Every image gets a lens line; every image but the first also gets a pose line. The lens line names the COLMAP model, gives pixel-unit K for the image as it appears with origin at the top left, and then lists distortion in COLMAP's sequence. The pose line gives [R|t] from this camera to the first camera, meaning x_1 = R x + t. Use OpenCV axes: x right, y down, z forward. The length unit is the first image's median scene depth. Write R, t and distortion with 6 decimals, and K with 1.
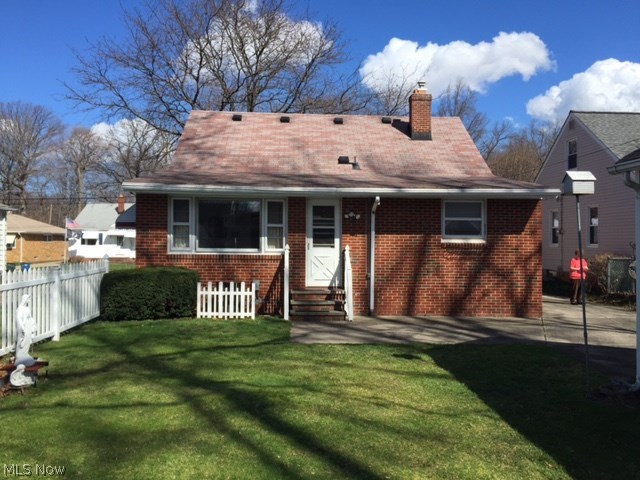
lens RADIAL K [[538.6, 0, 323.7], [0, 538.6, 242.0], [0, 0, 1]] dist [0.055725, 0.003881]
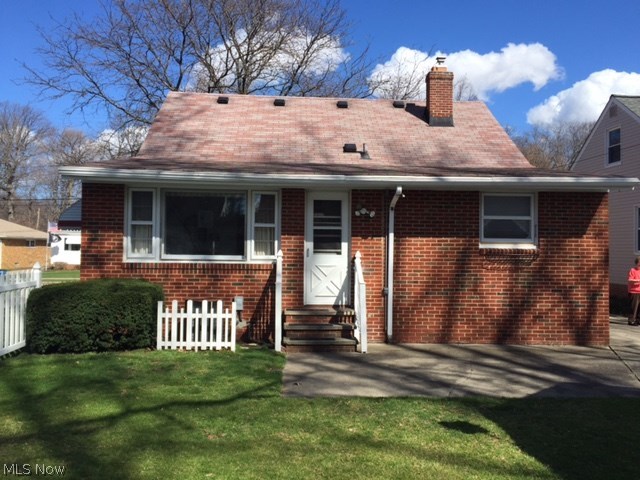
lens RADIAL K [[538.6, 0, 318.4], [0, 538.6, 233.8], [0, 0, 1]] dist [0.055725, 0.003881]
pose [[0.999994, 0.002159, -0.002806, -0.010595], [-0.002232, 0.999658, -0.026072, 0.001255], [0.002749, 0.026078, 0.999656, 0.222038]]
